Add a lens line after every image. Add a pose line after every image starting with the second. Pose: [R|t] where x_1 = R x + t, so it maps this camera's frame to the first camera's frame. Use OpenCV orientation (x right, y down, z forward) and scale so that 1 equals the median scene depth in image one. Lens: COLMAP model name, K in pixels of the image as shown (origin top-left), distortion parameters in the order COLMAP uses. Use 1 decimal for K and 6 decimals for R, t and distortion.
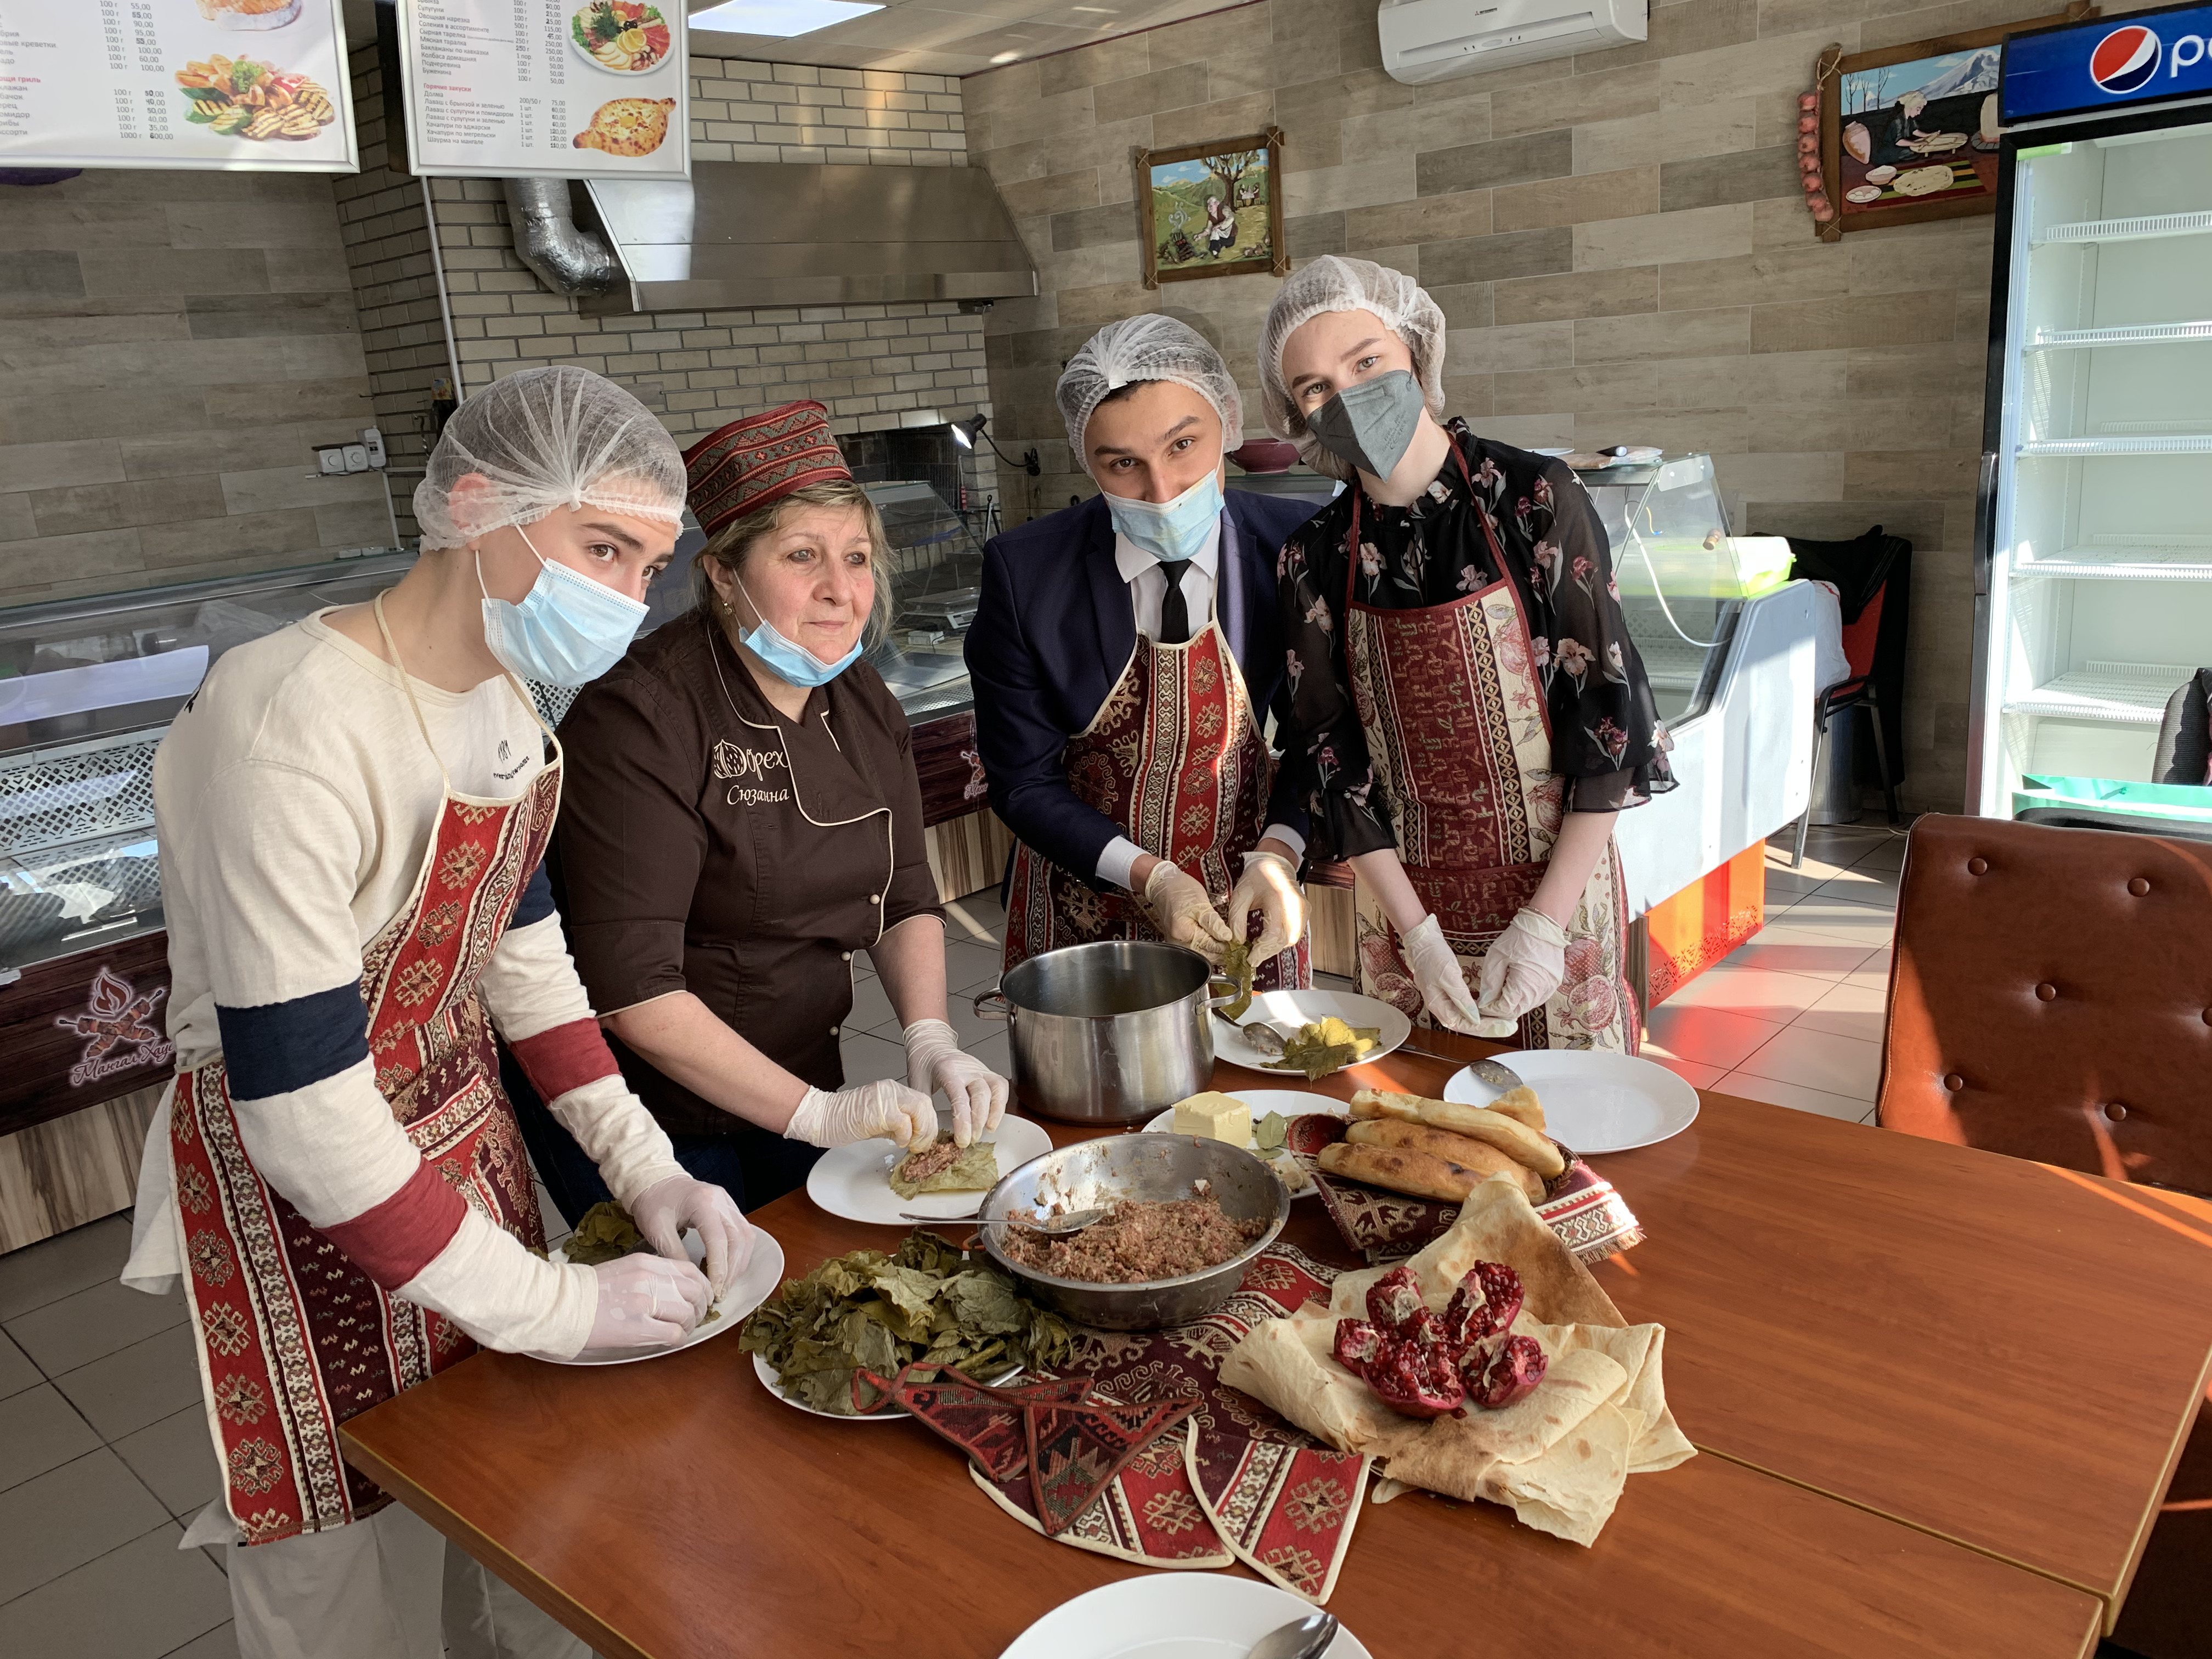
lens RADIAL K [[1661.6, 0, 1106.0], [0, 1661.6, 829.5], [0, 0, 1]] dist [-0.120505, 0.061660]
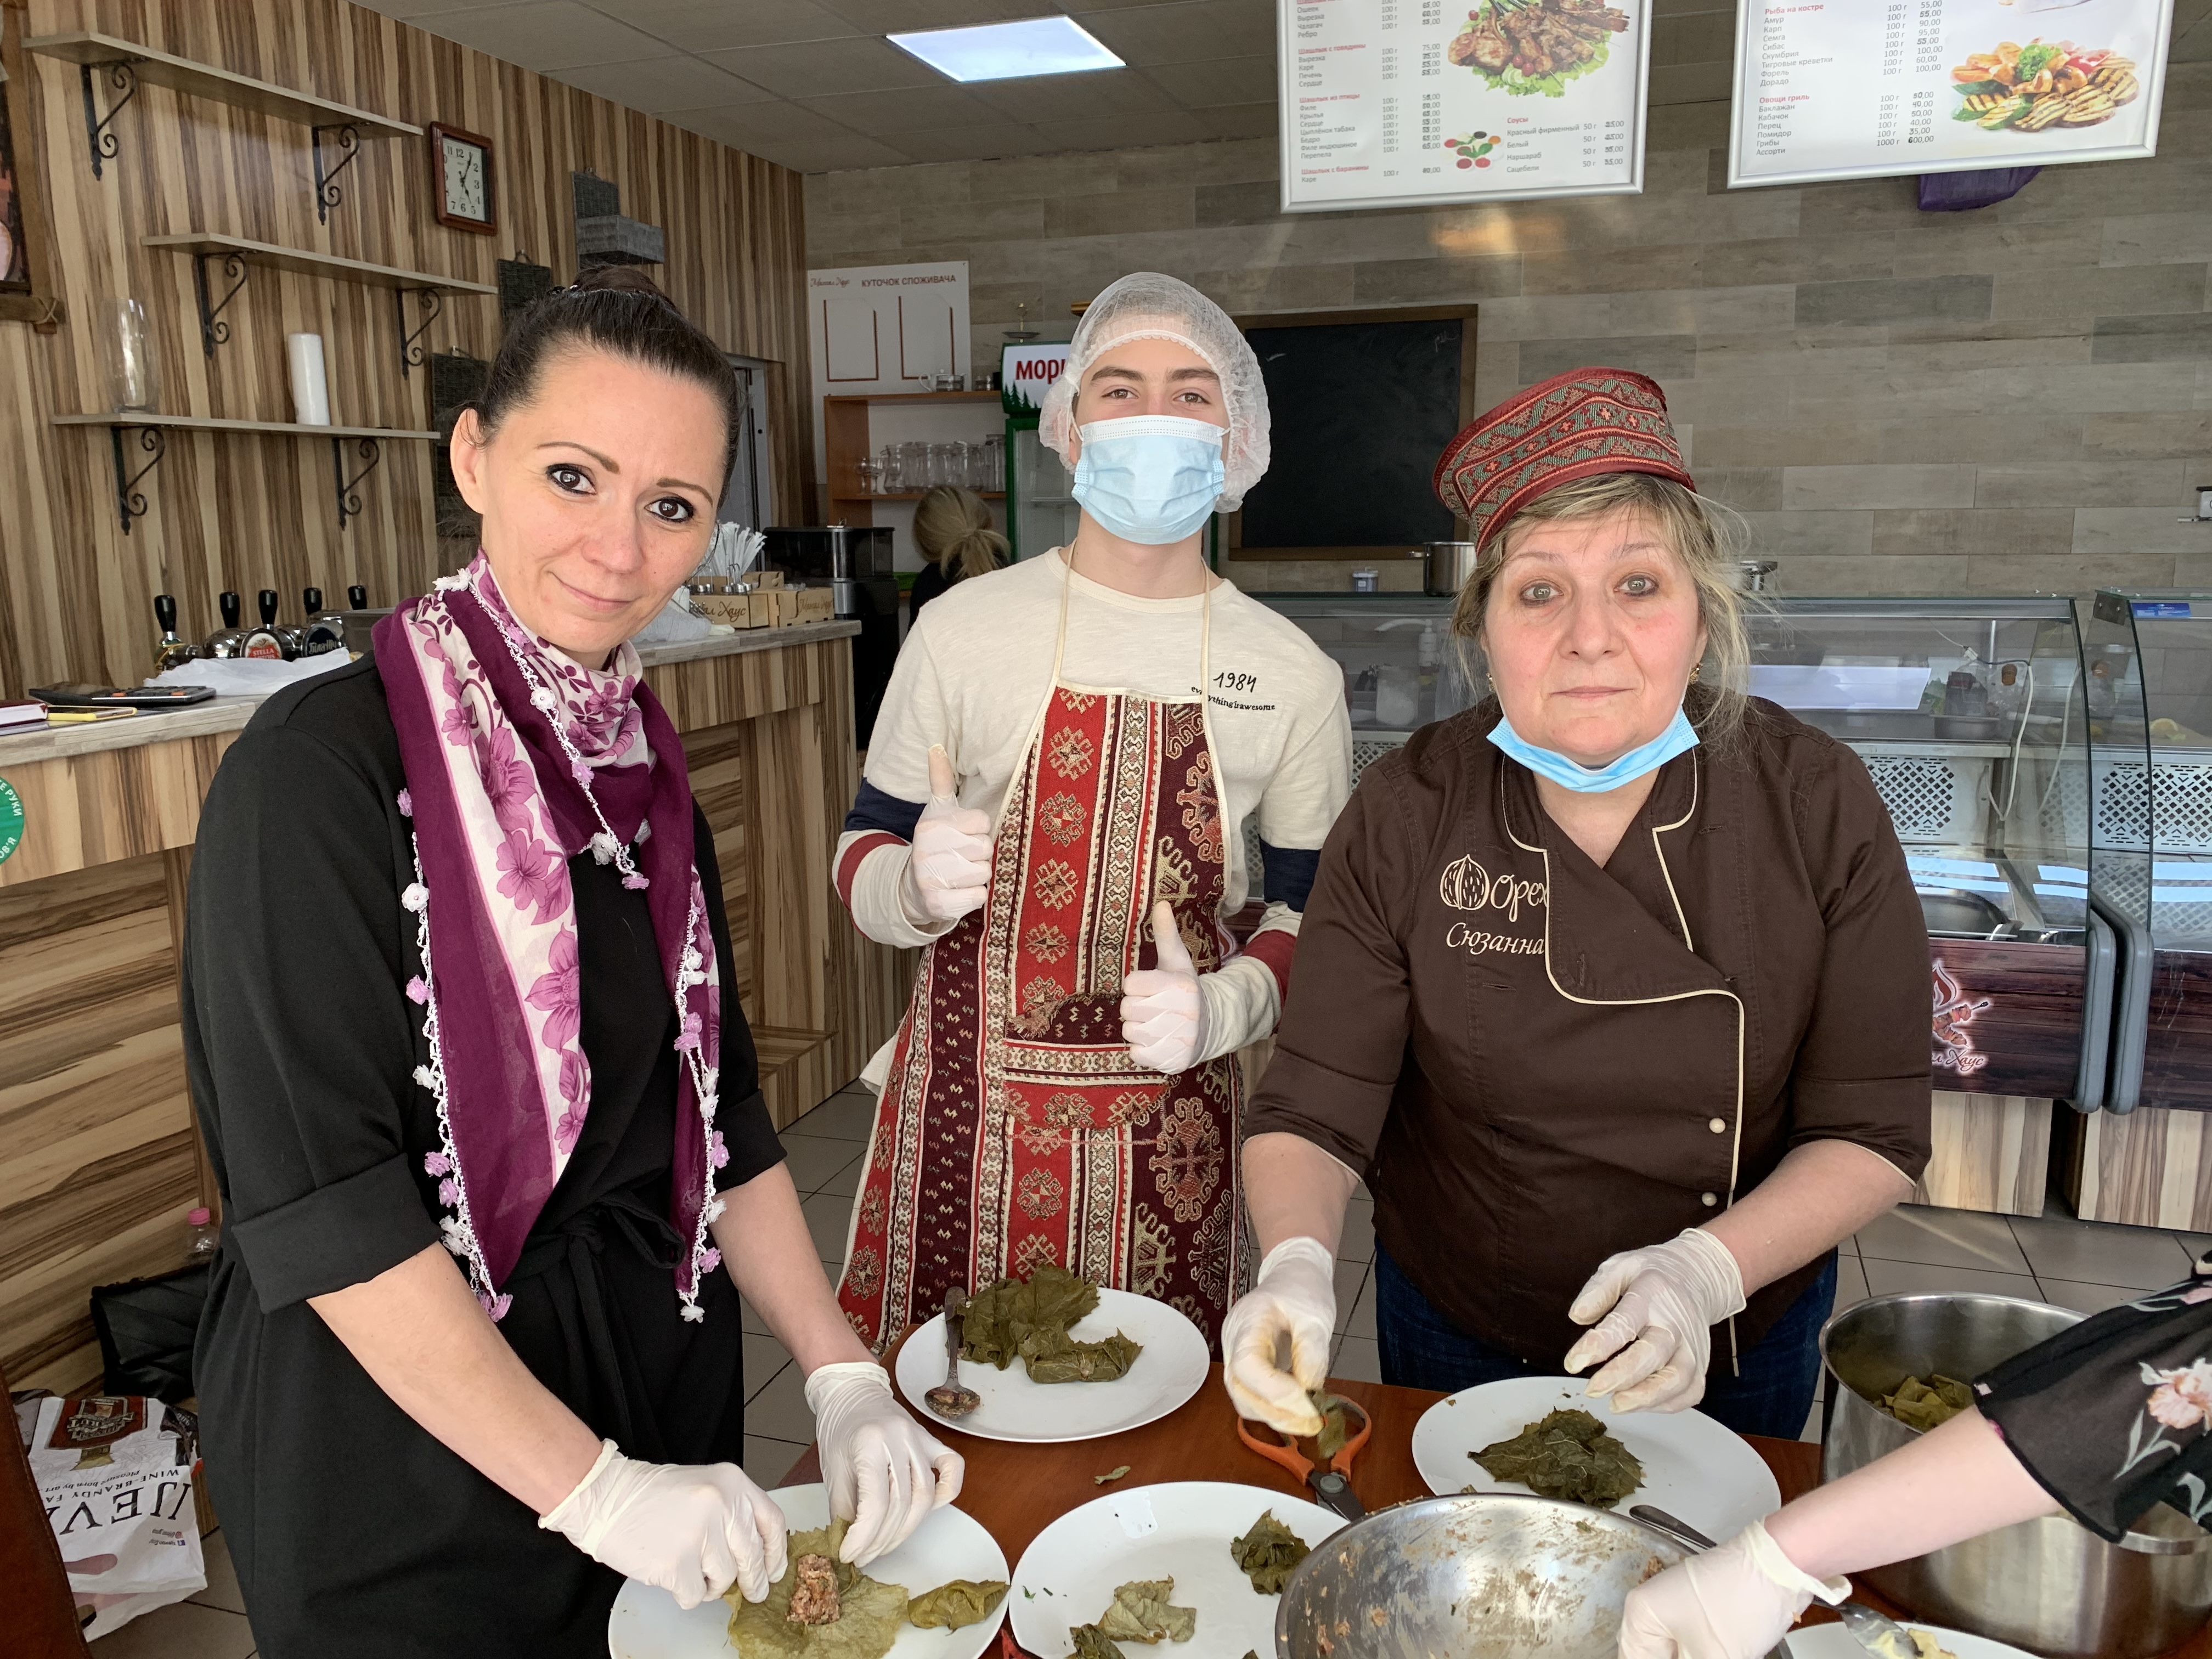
lens RADIAL K [[1661.6, 0, 1106.0], [0, 1661.6, 829.5], [0, 0, 1]] dist [-0.120505, 0.061660]
pose [[0.403695, 0.214197, -0.889466, 0.130267], [-0.233974, 0.964048, 0.125965, -0.045338], [0.884470, 0.157260, 0.439298, 0.207127]]
